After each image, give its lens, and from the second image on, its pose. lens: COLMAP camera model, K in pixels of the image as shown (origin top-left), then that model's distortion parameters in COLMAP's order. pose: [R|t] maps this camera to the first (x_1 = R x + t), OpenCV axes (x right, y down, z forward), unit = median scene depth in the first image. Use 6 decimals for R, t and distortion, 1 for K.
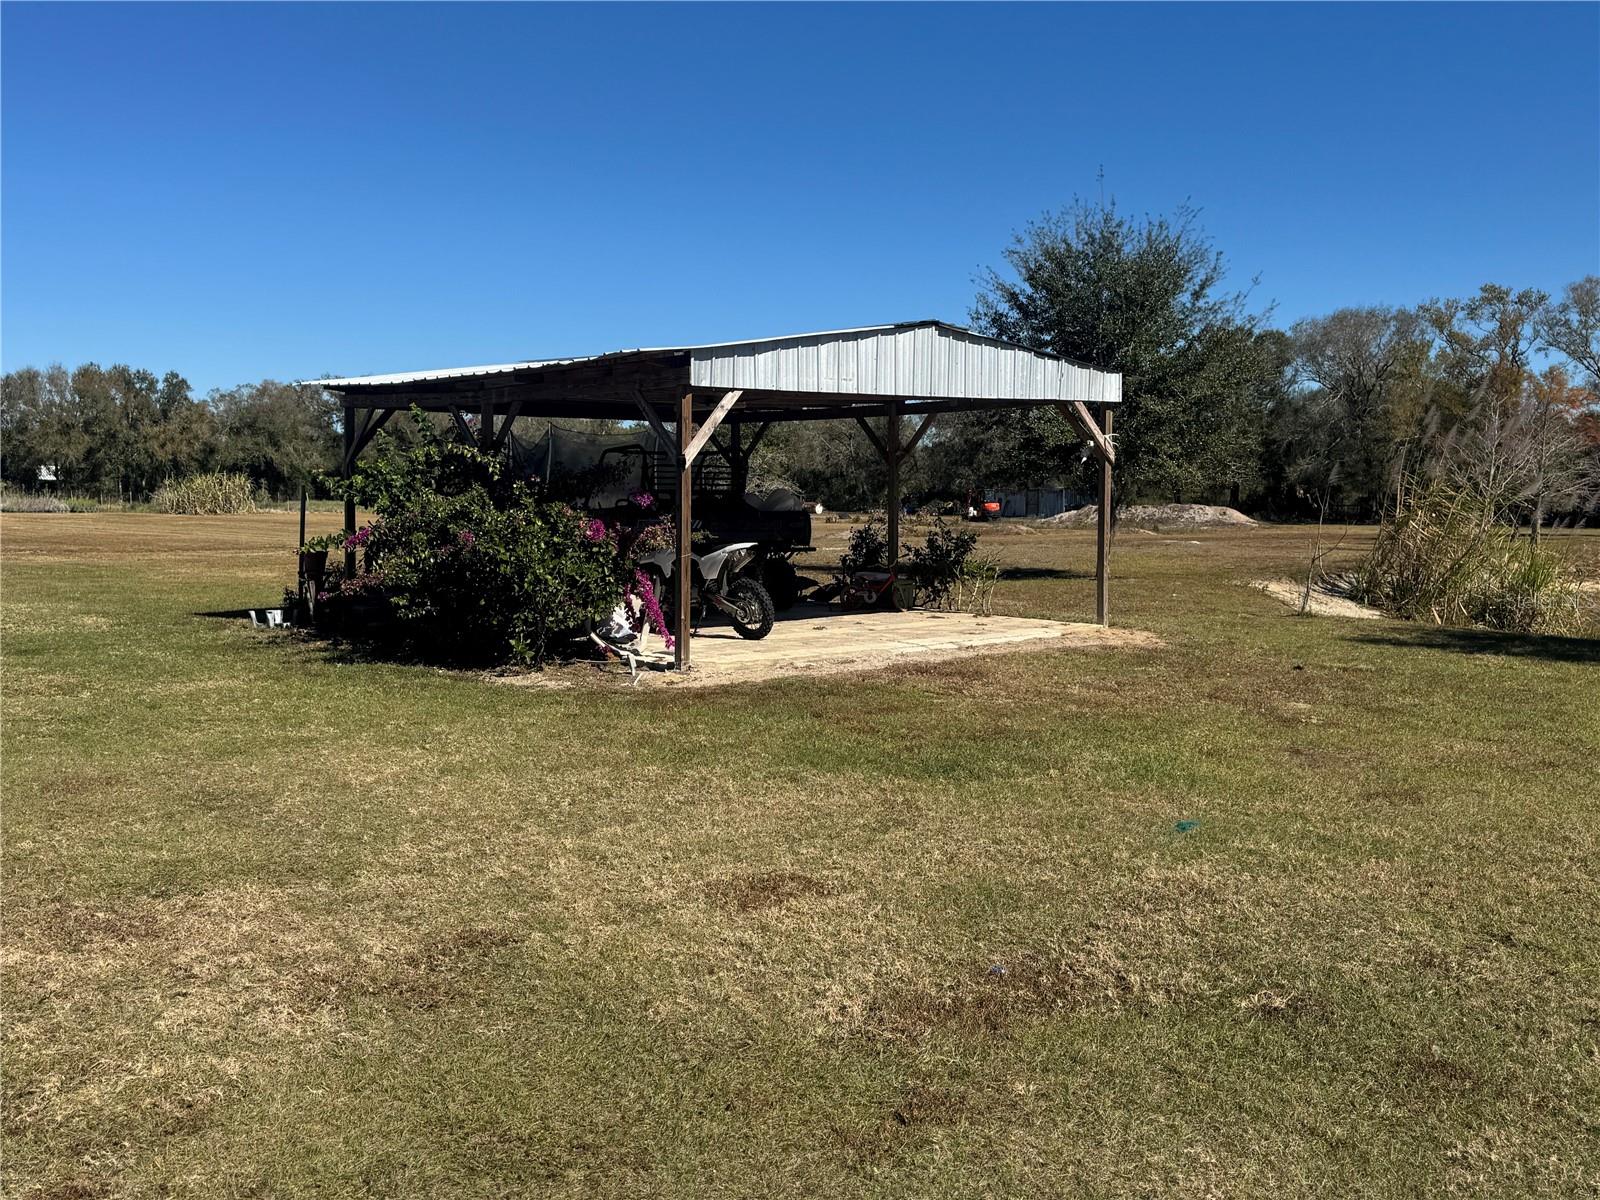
lens RADIAL K [[1513.1, 0, 797.2], [0, 1513.1, 609.7], [0, 0, 1]] dist [-0.021515, 0.000000]
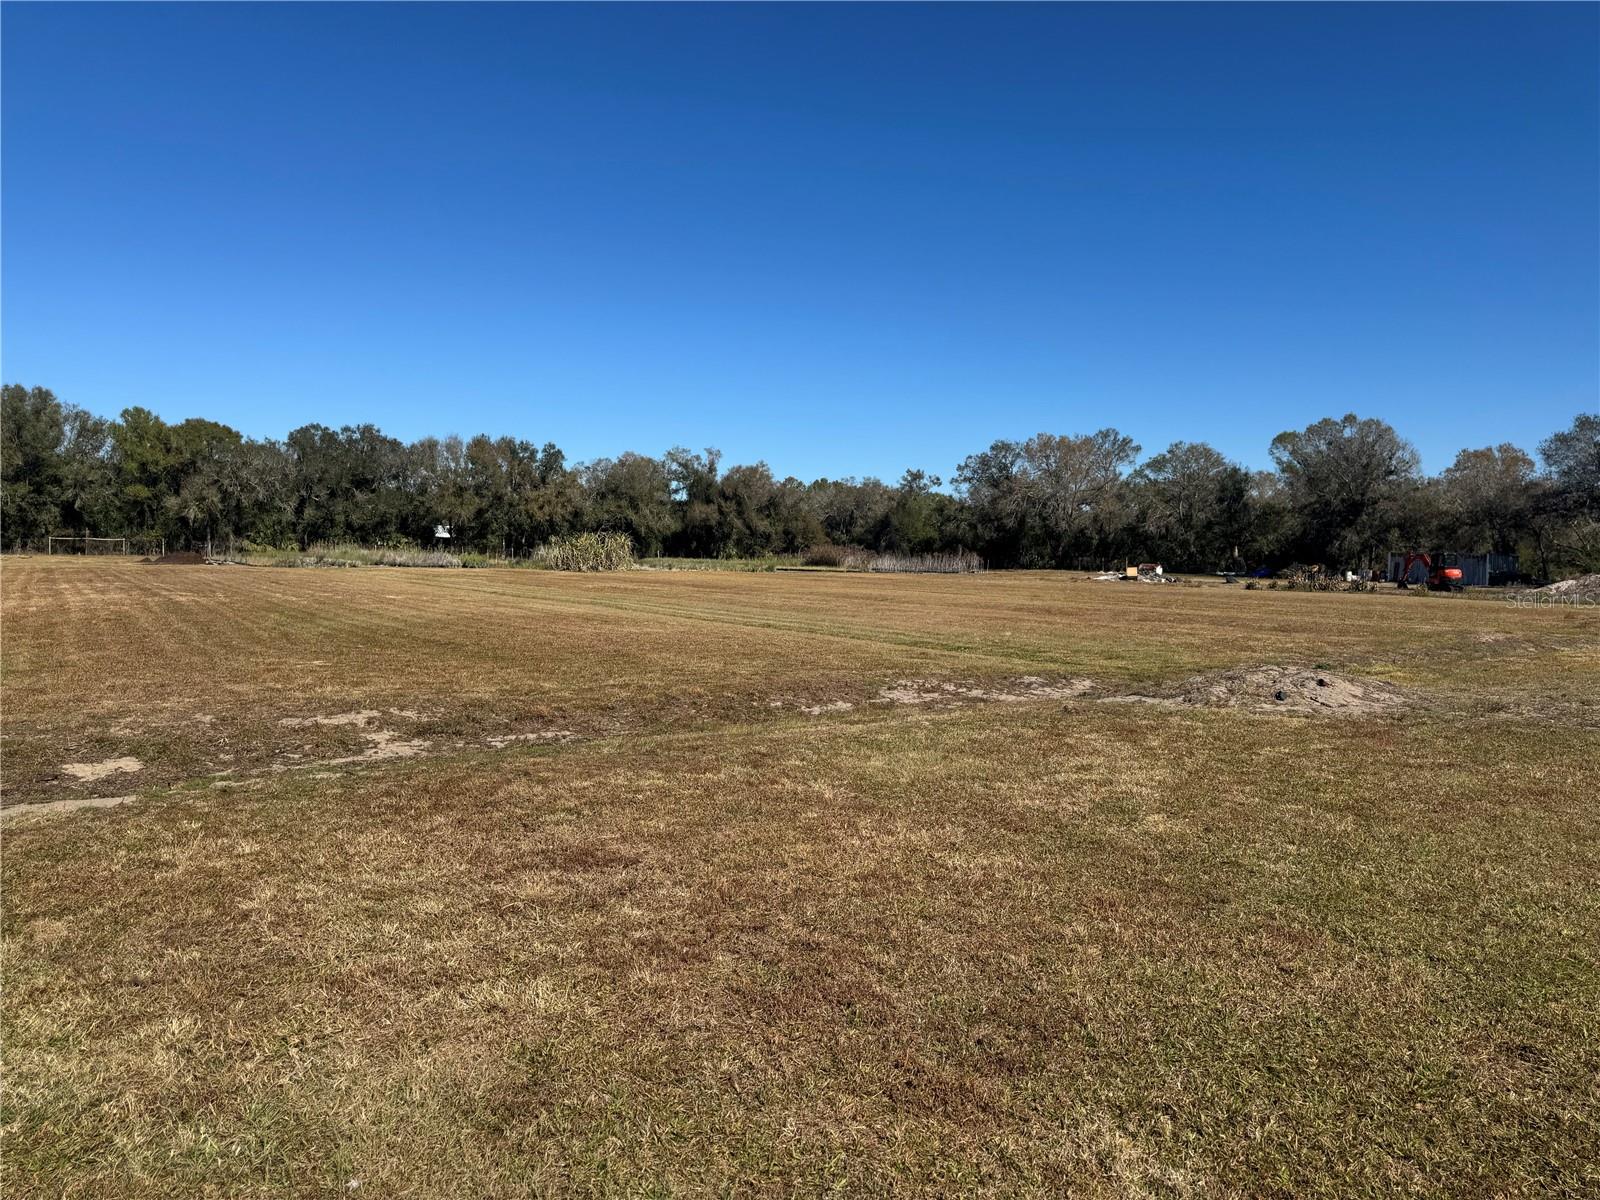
lens RADIAL K [[1113.4, 0, 803.5], [0, 1113.4, 589.5], [0, 0, 1]] dist [0.001178, -0.000244]
pose [[0.988927, 0.013575, -0.147780, -0.104383], [-0.020054, 0.998898, -0.042442, -0.016617], [0.147041, 0.044935, 0.988109, 0.211779]]
